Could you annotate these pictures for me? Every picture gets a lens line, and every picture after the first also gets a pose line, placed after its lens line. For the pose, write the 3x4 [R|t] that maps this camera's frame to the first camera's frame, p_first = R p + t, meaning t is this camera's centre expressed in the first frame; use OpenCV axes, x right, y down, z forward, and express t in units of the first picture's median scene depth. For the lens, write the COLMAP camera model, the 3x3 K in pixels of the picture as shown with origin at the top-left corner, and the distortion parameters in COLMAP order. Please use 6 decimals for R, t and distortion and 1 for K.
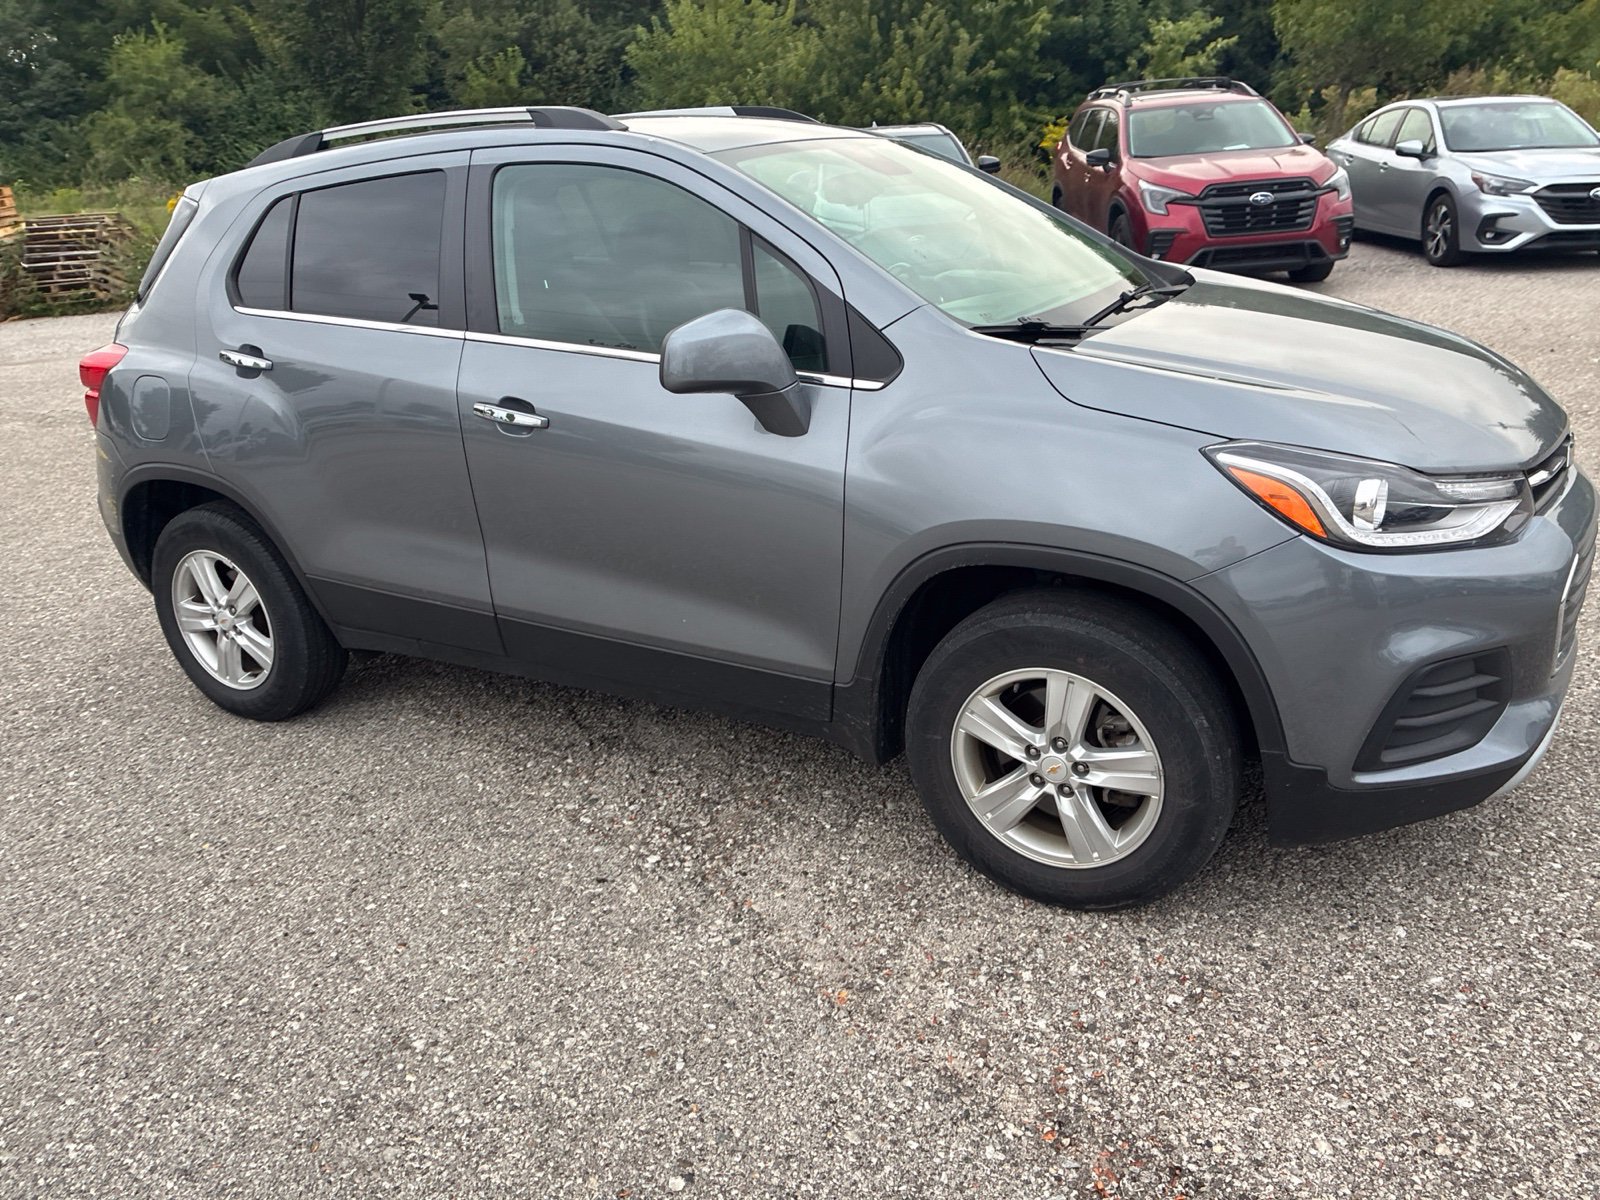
lens RADIAL K [[1210.8, 0, 820.6], [0, 1210.8, 595.7], [0, 0, 1]] dist [0.065936, -0.084085]
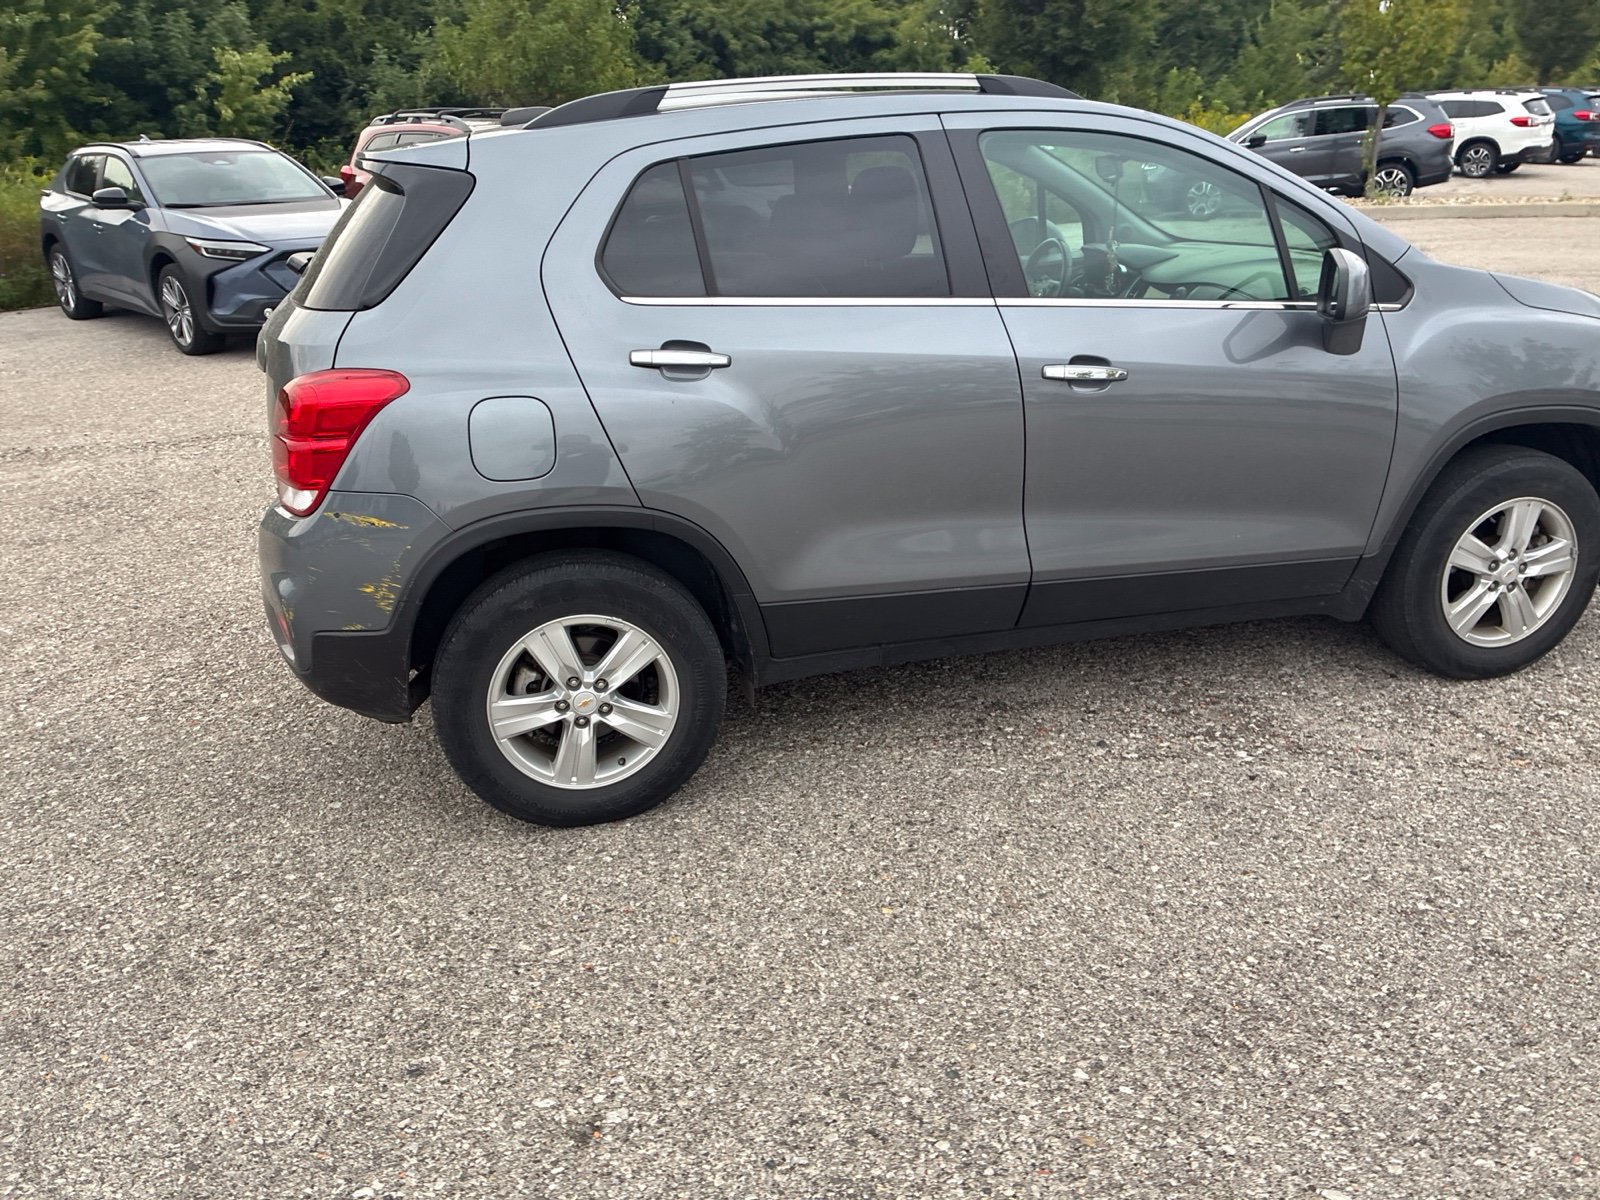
lens RADIAL K [[1210.8, 0, 814.5], [0, 1210.8, 604.0], [0, 0, 1]] dist [0.065936, -0.084085]
pose [[0.728176, -0.204482, 0.654176, -1.136171], [0.222205, 0.973338, 0.056905, -0.068591], [-0.648370, 0.103925, 0.754198, 0.401327]]
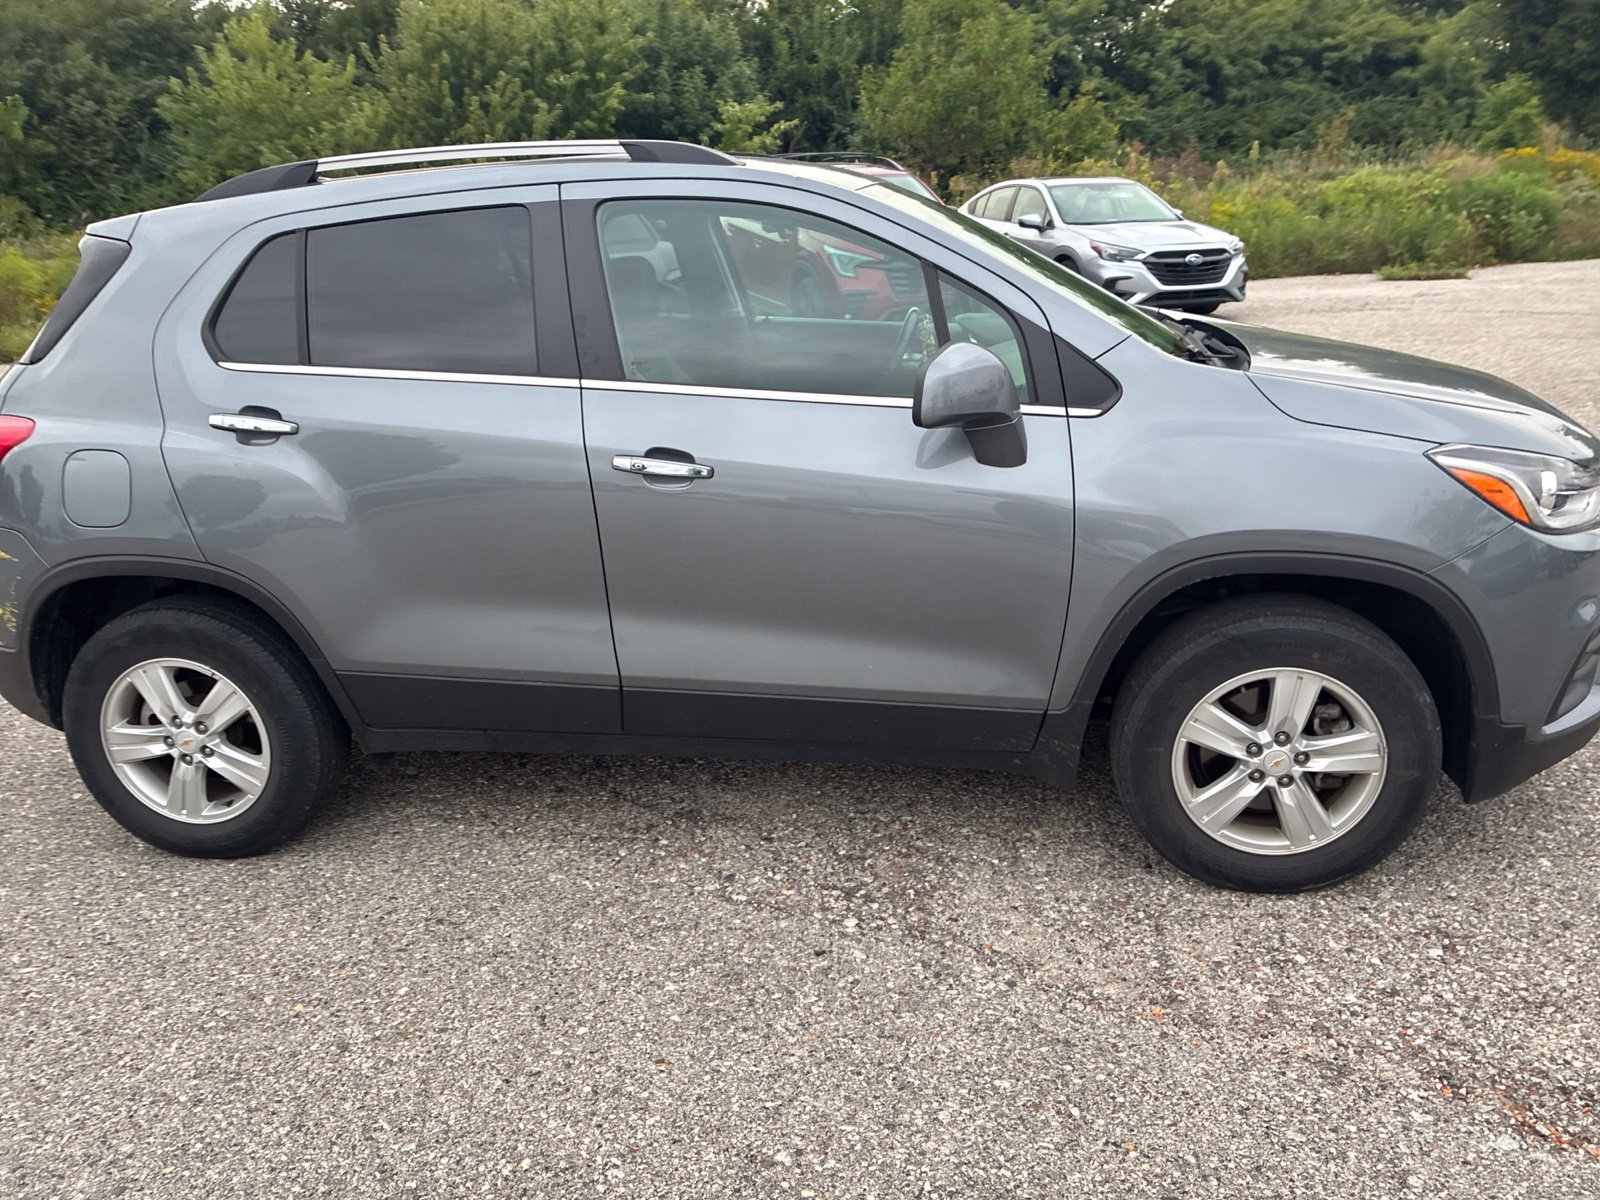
lens RADIAL K [[1210.8, 0, 815.8], [0, 1210.8, 596.2], [0, 0, 1]] dist [0.065936, -0.084085]
pose [[0.938404, -0.086532, 0.334529, -0.463925], [0.103792, 0.994017, -0.034031, -0.006695], [-0.329583, 0.066656, 0.941771, 0.100837]]
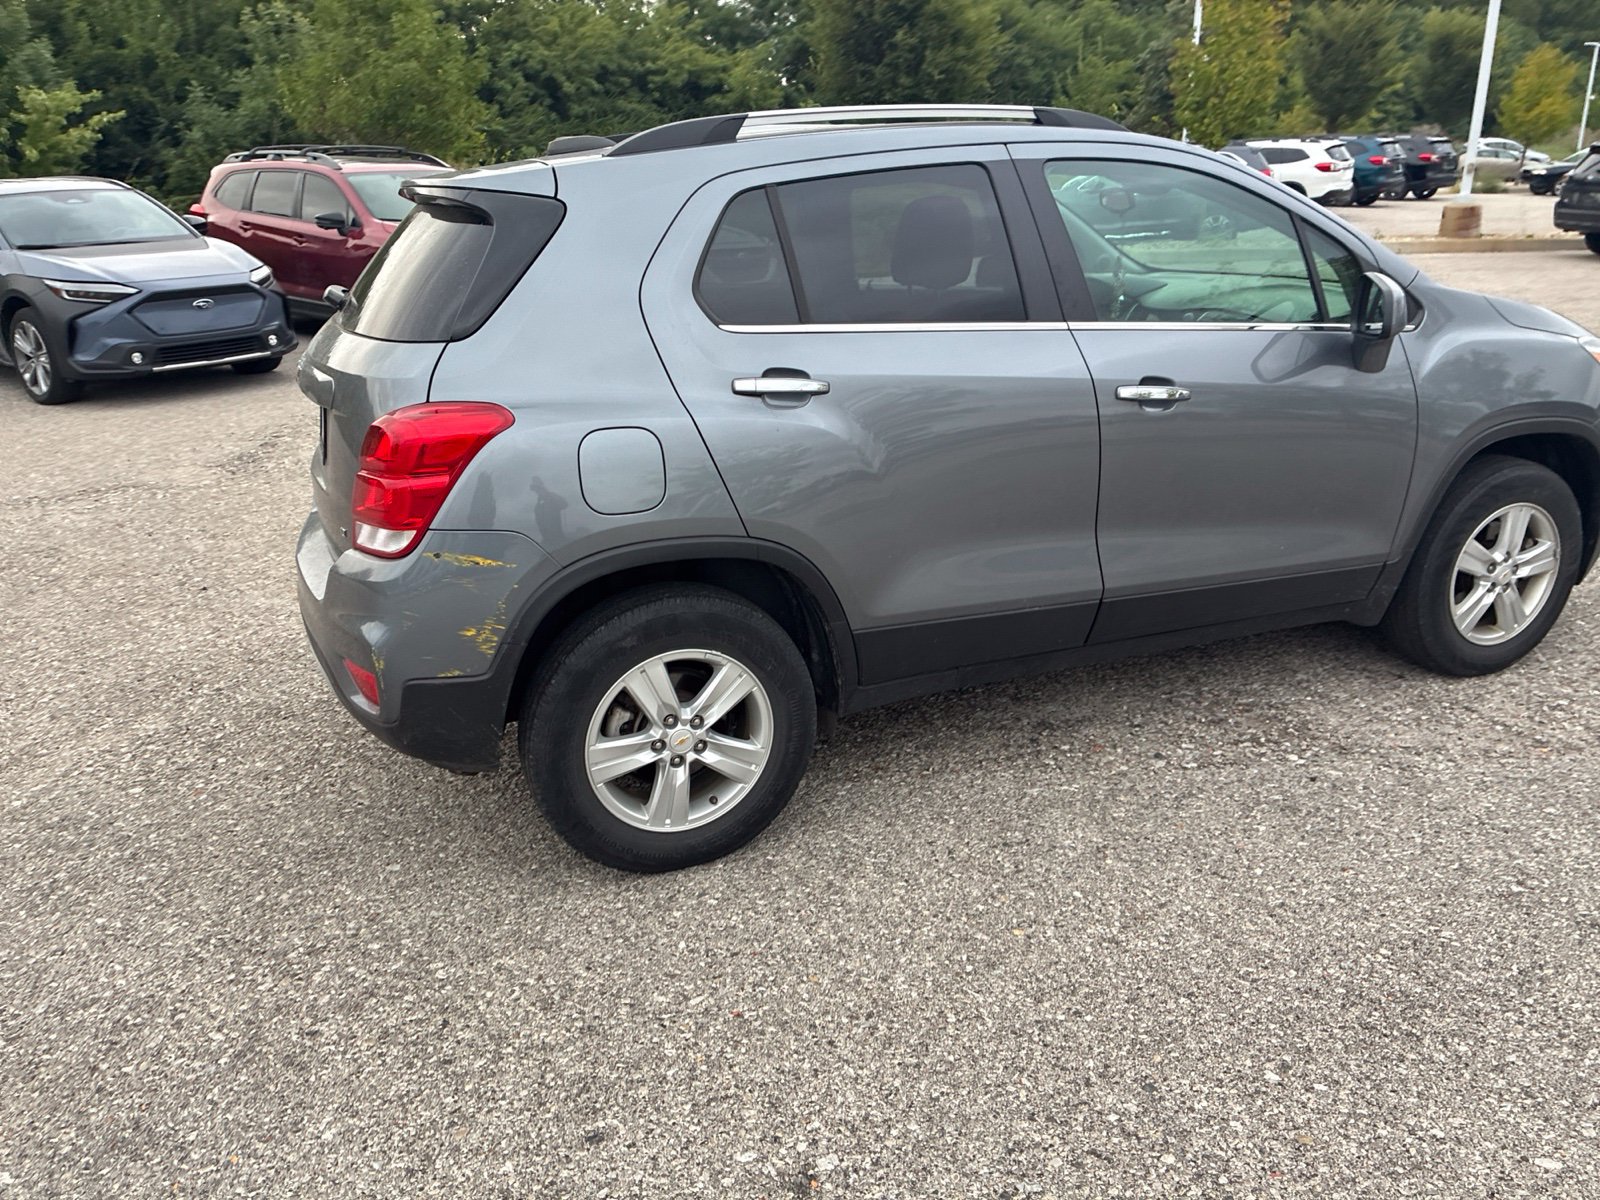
lens RADIAL K [[1210.8, 0, 827.4], [0, 1210.8, 601.5], [0, 0, 1]] dist [0.065936, -0.084085]
pose [[0.626195, -0.211039, 0.750561, -1.267465], [0.257316, 0.964671, 0.056562, -0.107141], [-0.735981, 0.157712, 0.658376, 0.546651]]
